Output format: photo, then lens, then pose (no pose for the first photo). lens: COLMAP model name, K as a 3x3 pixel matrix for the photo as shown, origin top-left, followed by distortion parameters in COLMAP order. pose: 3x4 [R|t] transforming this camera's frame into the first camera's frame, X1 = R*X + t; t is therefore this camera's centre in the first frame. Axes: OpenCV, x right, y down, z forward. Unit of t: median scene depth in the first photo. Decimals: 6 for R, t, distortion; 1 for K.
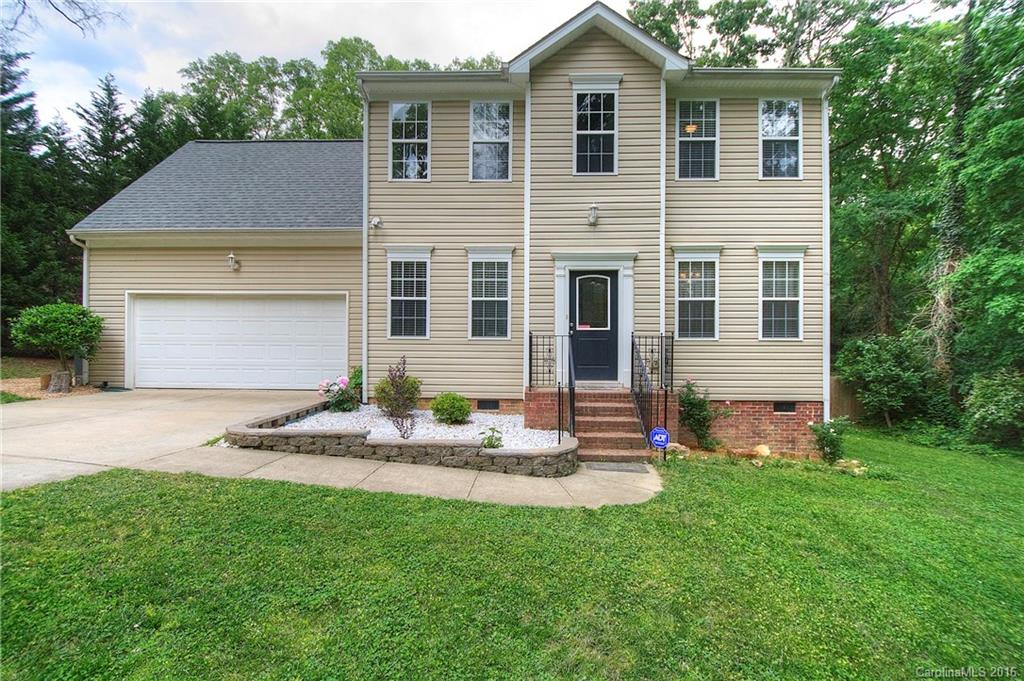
lens RADIAL K [[449.3, 0, 502.7], [0, 449.3, 337.9], [0, 0, 1]] dist [0.001093, -0.012793]
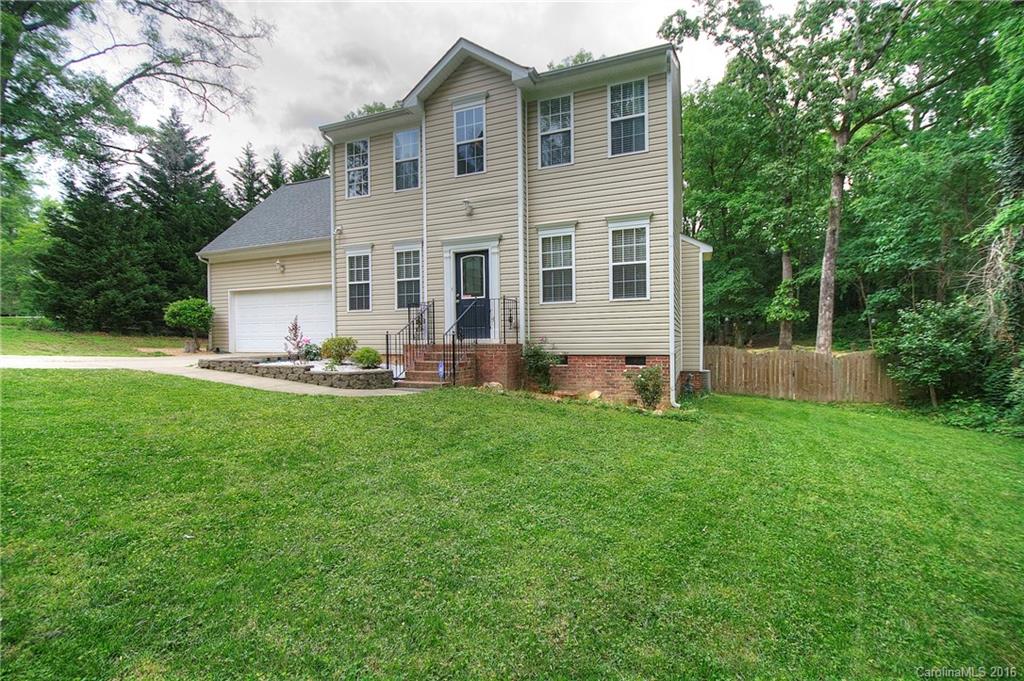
lens RADIAL K [[449.3, 0, 515.8], [0, 449.3, 339.6], [0, 0, 1]] dist [0.001093, -0.012793]
pose [[0.939464, -0.015079, -0.342316, 0.730338], [0.017538, 0.999838, 0.004091, 0.092594], [0.342199, -0.009847, 0.939576, -0.139347]]
